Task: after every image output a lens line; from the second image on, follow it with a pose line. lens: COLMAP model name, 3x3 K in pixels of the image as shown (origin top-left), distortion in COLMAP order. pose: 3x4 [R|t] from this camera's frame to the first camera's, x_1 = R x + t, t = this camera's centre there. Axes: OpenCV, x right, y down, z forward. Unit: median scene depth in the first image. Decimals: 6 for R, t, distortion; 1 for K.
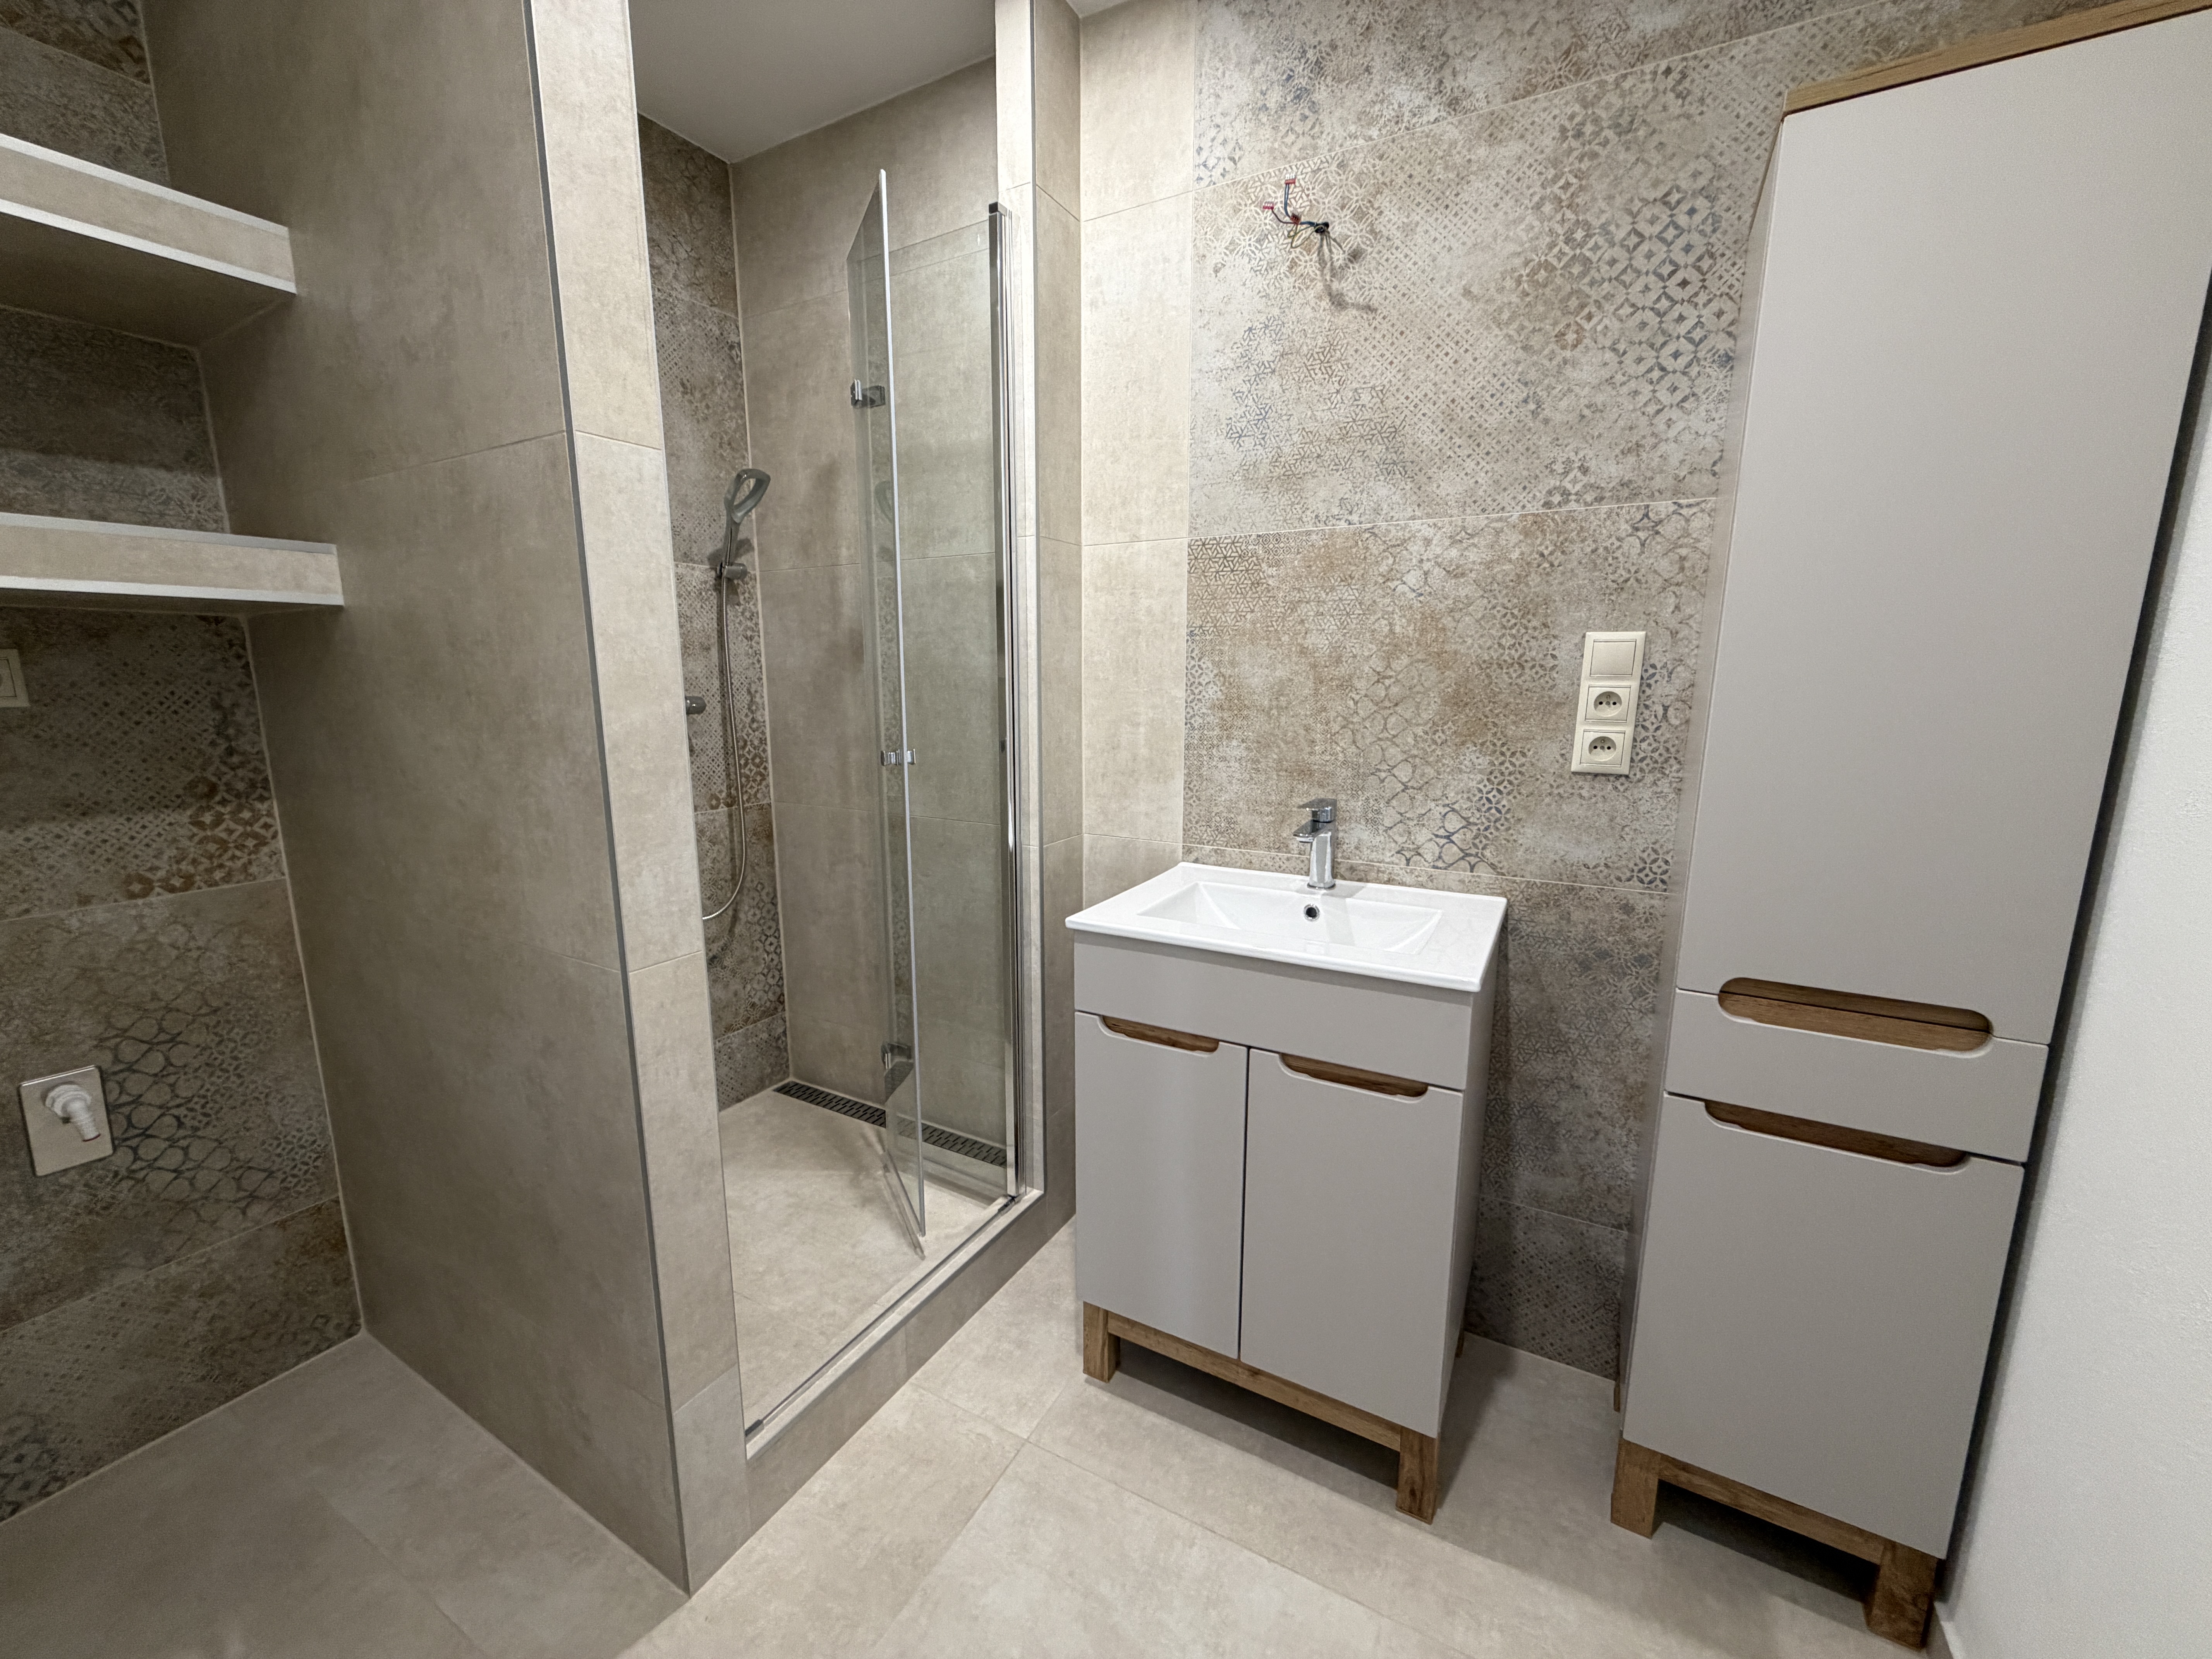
lens RADIAL K [[889.1, 0, 1106.6], [0, 889.1, 831.3], [0, 0, 1]] dist [0.000147, -0.000158]
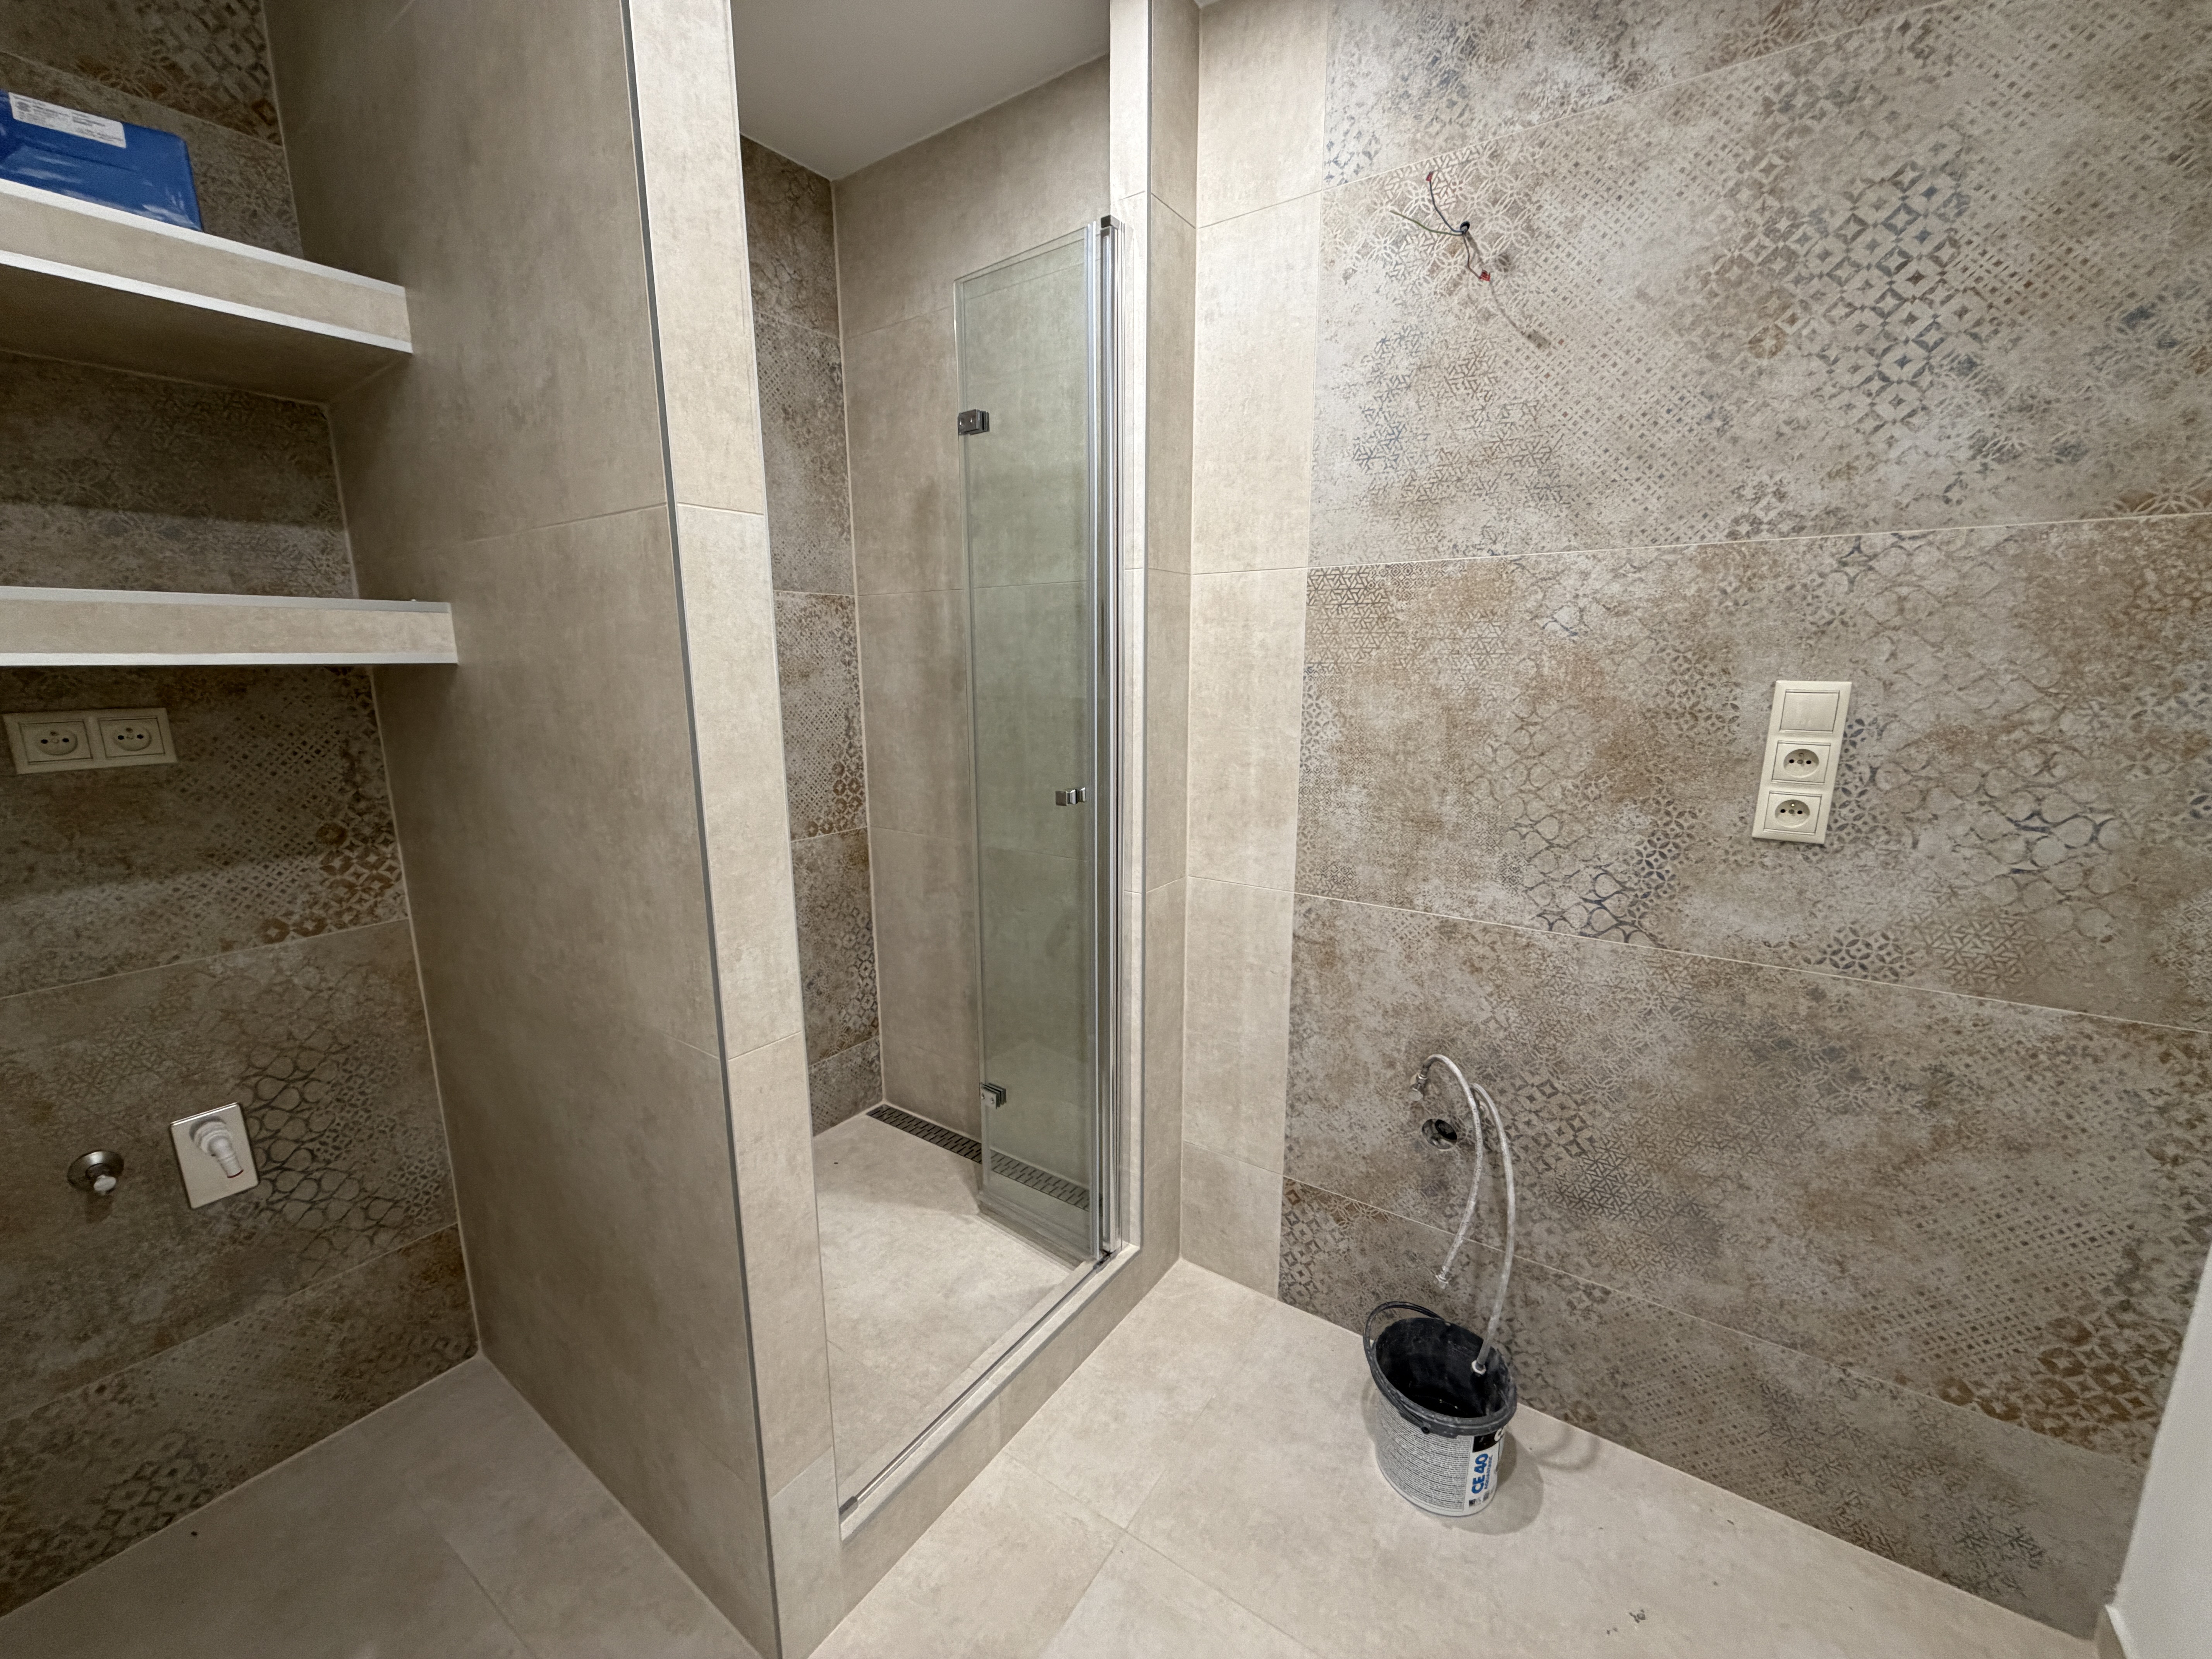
lens RADIAL K [[889.1, 0, 1103.8], [0, 889.1, 828.7], [0, 0, 1]] dist [0.000147, -0.000158]
pose [[0.995376, 0.013870, -0.095047, -0.032668], [-0.012385, 0.999792, 0.016195, -0.082046], [0.095252, -0.014943, 0.995341, 0.062581]]
